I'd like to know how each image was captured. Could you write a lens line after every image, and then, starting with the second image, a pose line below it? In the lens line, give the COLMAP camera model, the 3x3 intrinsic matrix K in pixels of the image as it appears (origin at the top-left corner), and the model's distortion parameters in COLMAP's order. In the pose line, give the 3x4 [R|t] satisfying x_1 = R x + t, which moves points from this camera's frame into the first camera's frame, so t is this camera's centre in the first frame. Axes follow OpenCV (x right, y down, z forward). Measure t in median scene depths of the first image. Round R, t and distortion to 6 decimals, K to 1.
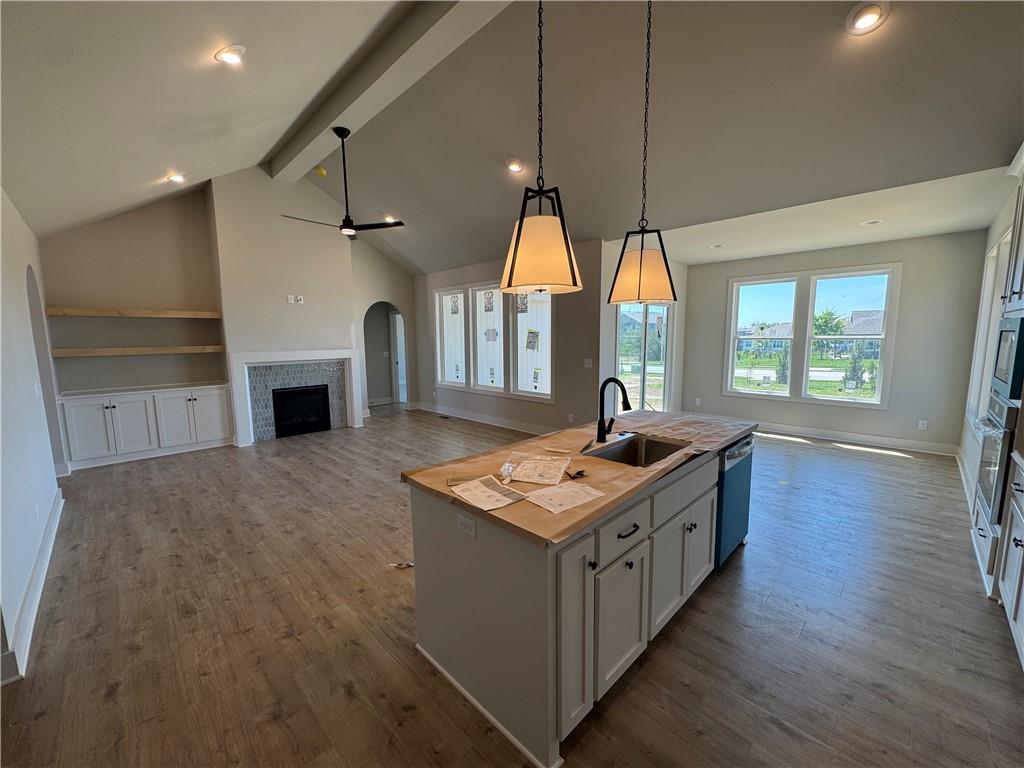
lens RADIAL K [[408.7, 0, 509.0], [0, 408.7, 386.1], [0, 0, 1]] dist [0.003559, -0.000217]
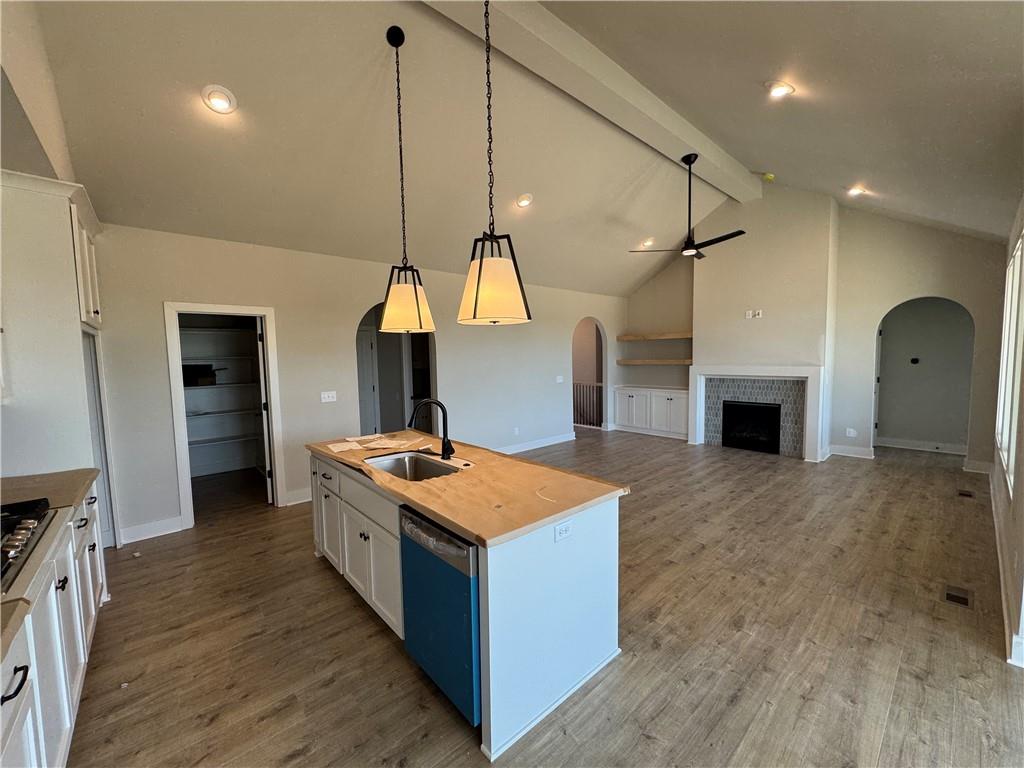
lens RADIAL K [[408.7, 0, 516.8], [0, 408.7, 387.2], [0, 0, 1]] dist [0.003559, -0.000217]
pose [[-0.035225, 0.090786, -0.995247, 0.851127], [-0.109739, 0.989492, 0.094145, -0.114315], [0.993336, 0.112533, -0.024892, 0.791875]]
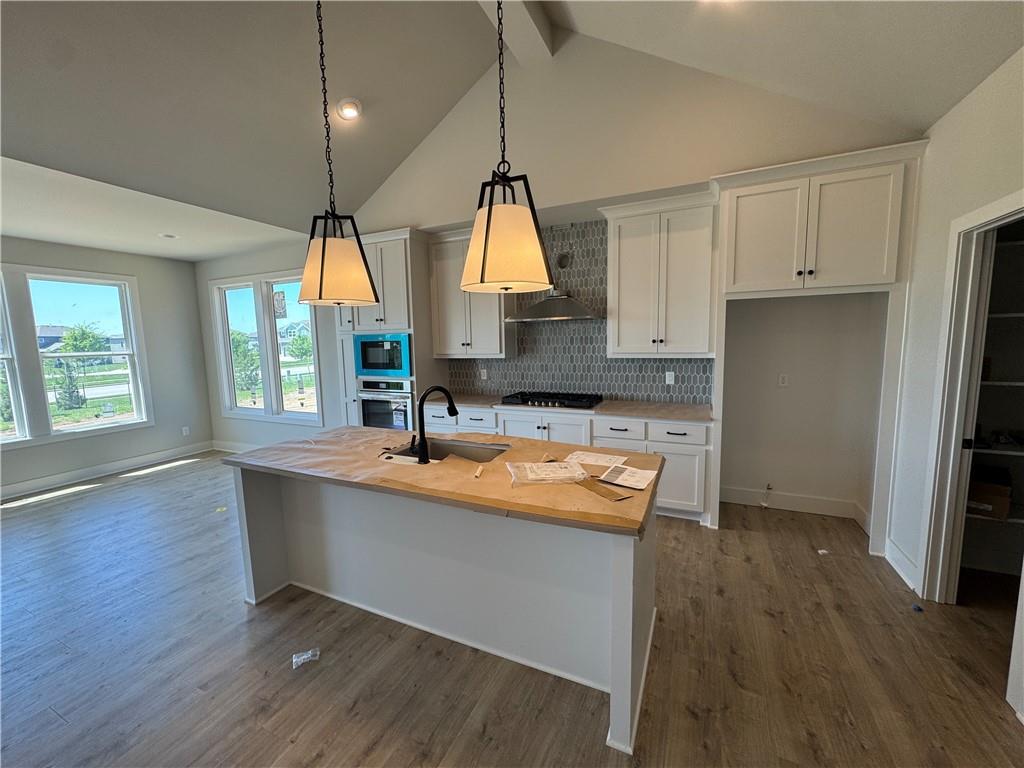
lens RADIAL K [[408.7, 0, 513.2], [0, 408.7, 384.0], [0, 0, 1]] dist [0.003559, -0.000217]
pose [[-0.358150, -0.085412, 0.929749, -0.404120], [0.140139, 0.979608, 0.143975, -0.081100], [-0.923087, 0.181858, -0.338878, 0.684649]]
